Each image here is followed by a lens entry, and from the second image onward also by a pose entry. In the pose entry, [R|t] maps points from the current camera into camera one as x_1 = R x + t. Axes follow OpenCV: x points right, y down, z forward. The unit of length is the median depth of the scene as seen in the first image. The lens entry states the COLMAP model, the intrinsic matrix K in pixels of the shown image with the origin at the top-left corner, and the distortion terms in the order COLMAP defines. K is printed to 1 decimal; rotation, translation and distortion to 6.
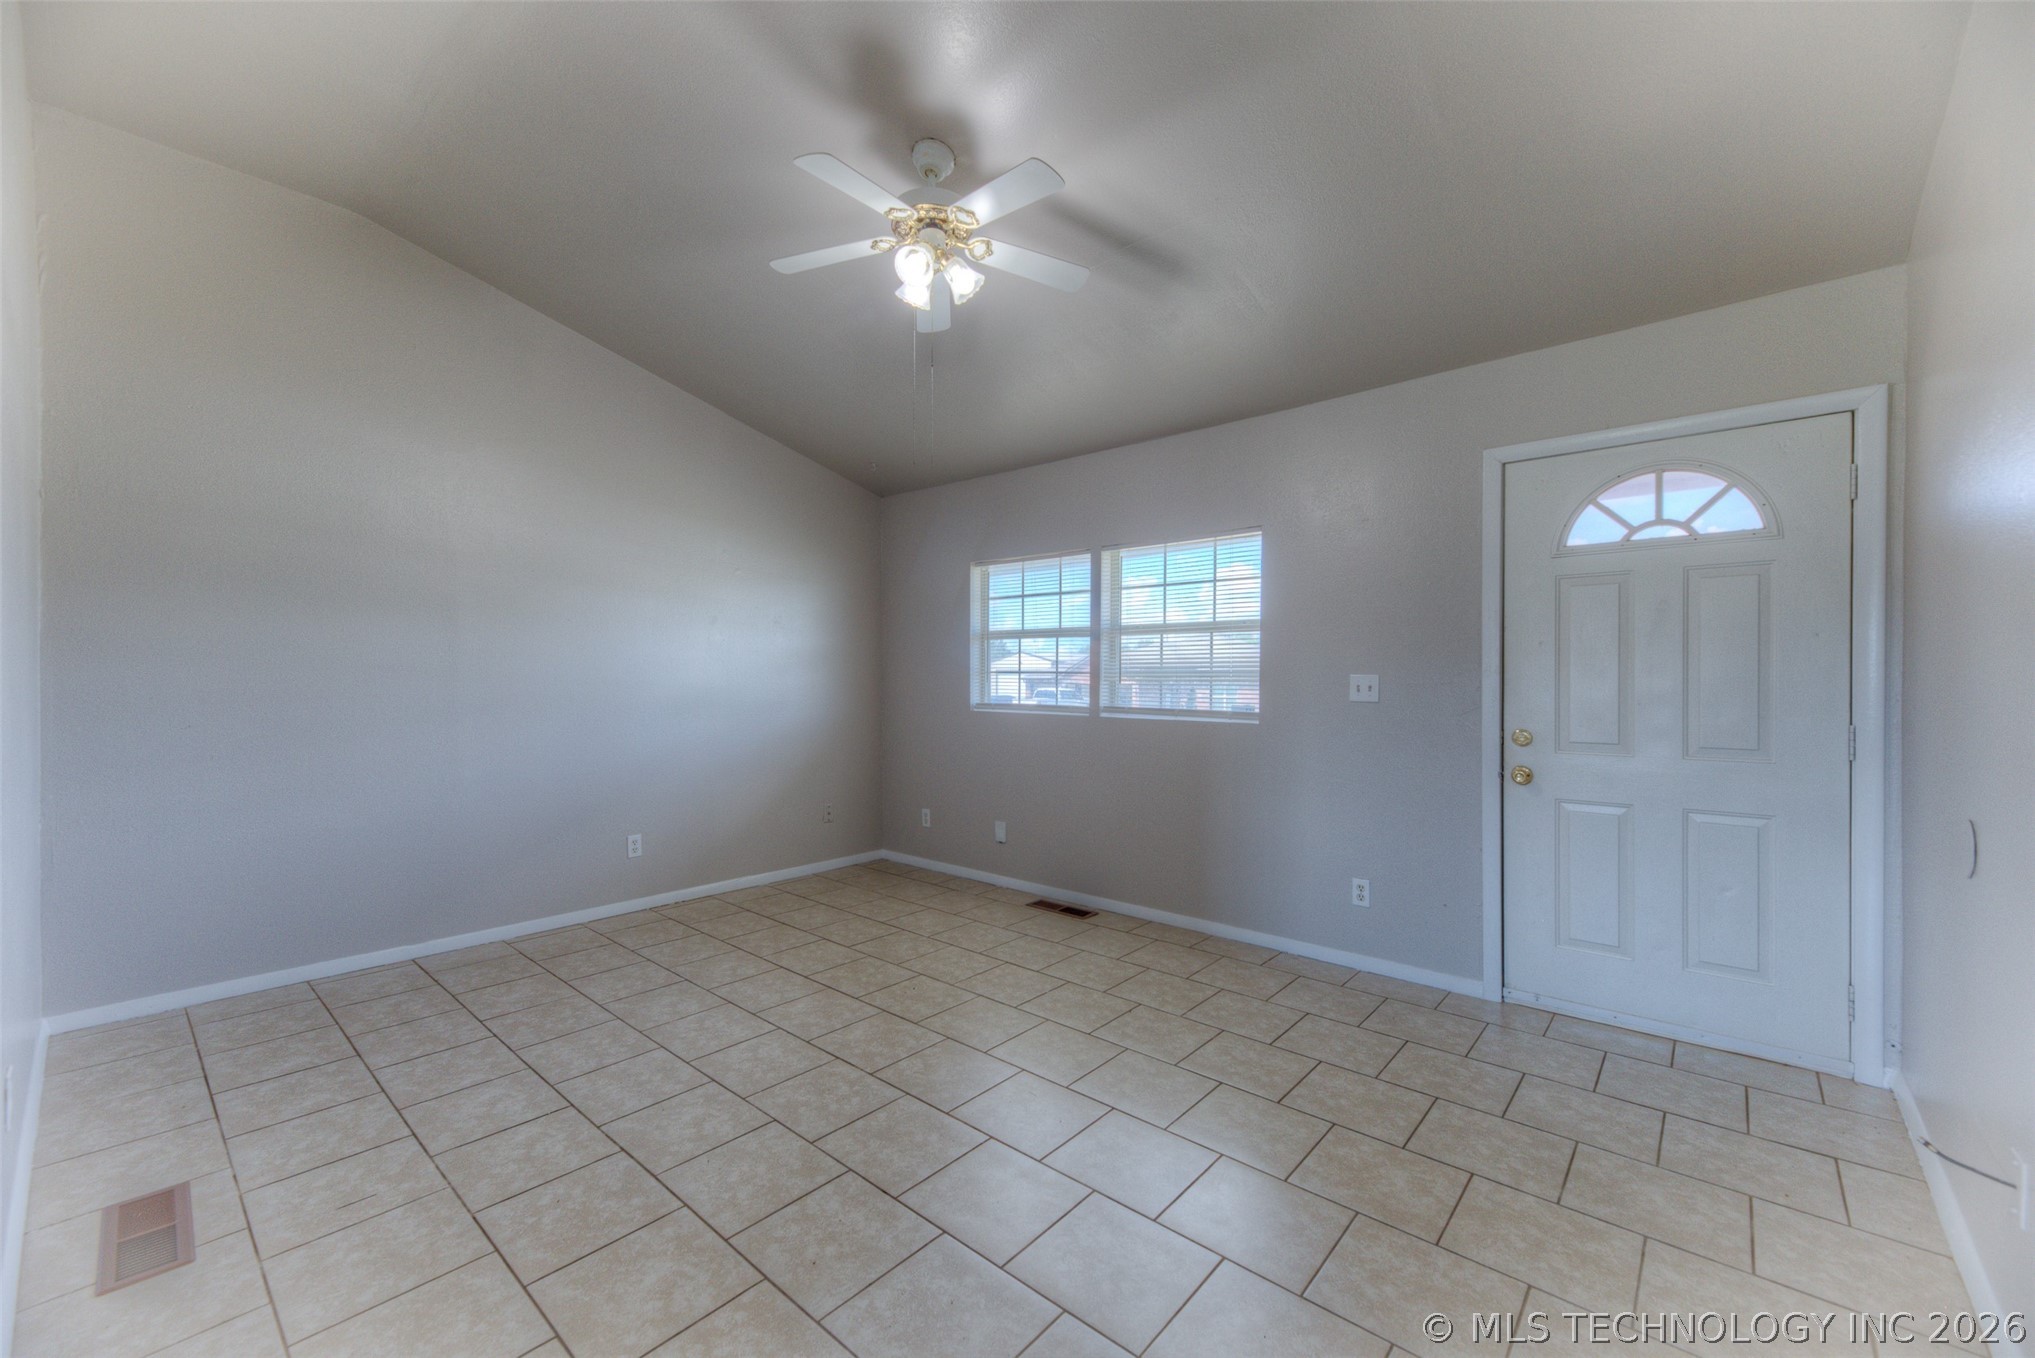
lens RADIAL K [[811.0, 0, 1000.1], [0, 811.0, 688.7], [0, 0, 1]] dist [0.014367, -0.002807]
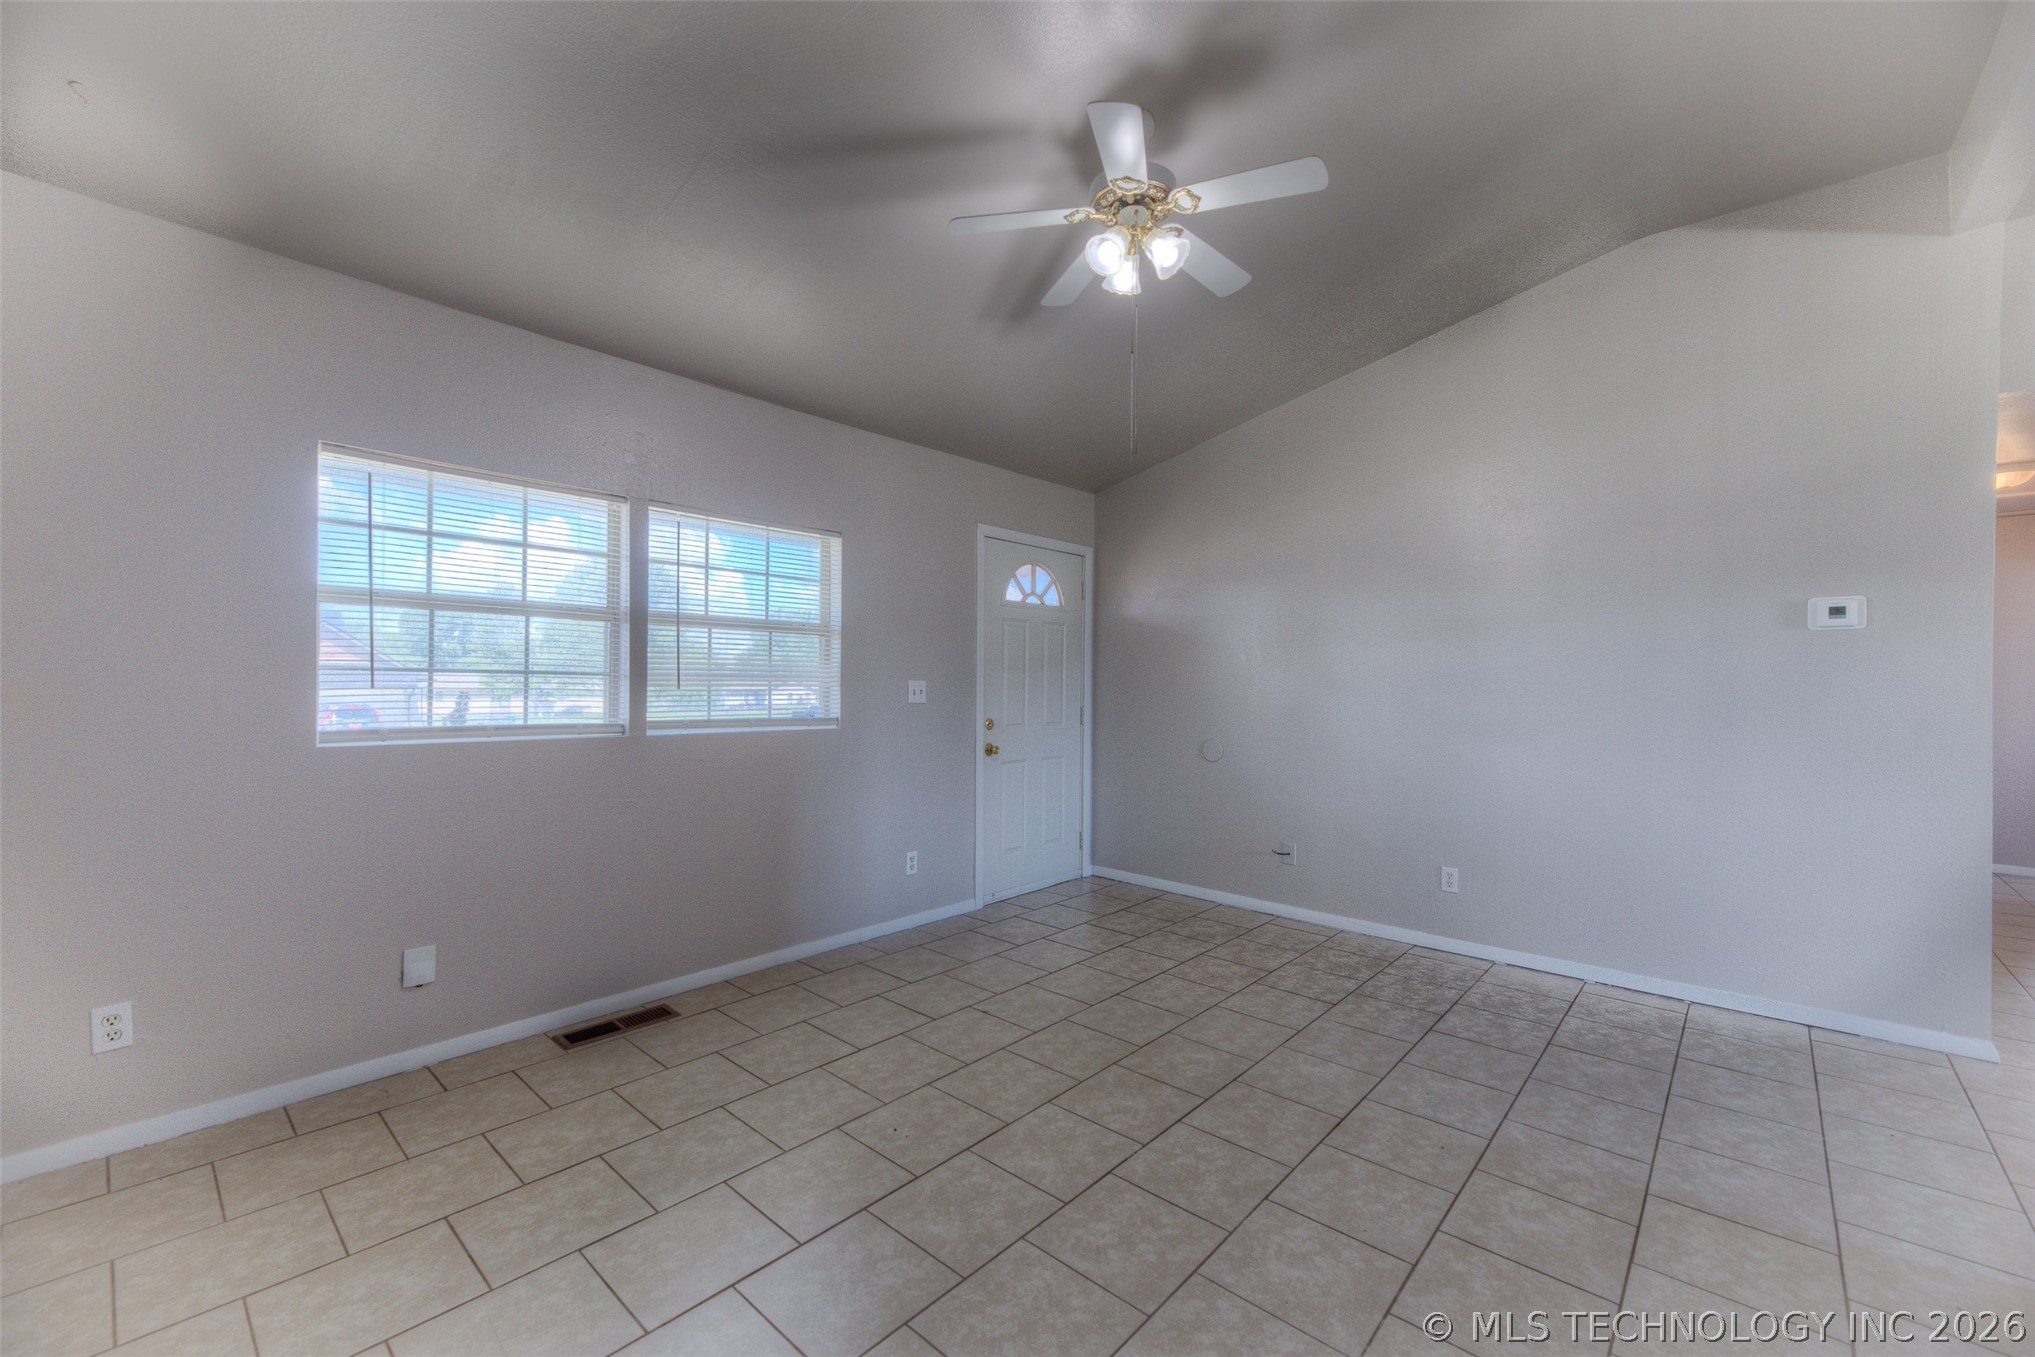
lens RADIAL K [[811.0, 0, 1043.7], [0, 811.0, 683.2], [0, 0, 1]] dist [0.014367, -0.002807]
pose [[-0.002241, -0.003863, 0.999990, -0.761835], [0.001735, 0.999991, 0.003867, -0.018211], [-0.999996, 0.001744, -0.002235, 0.821583]]
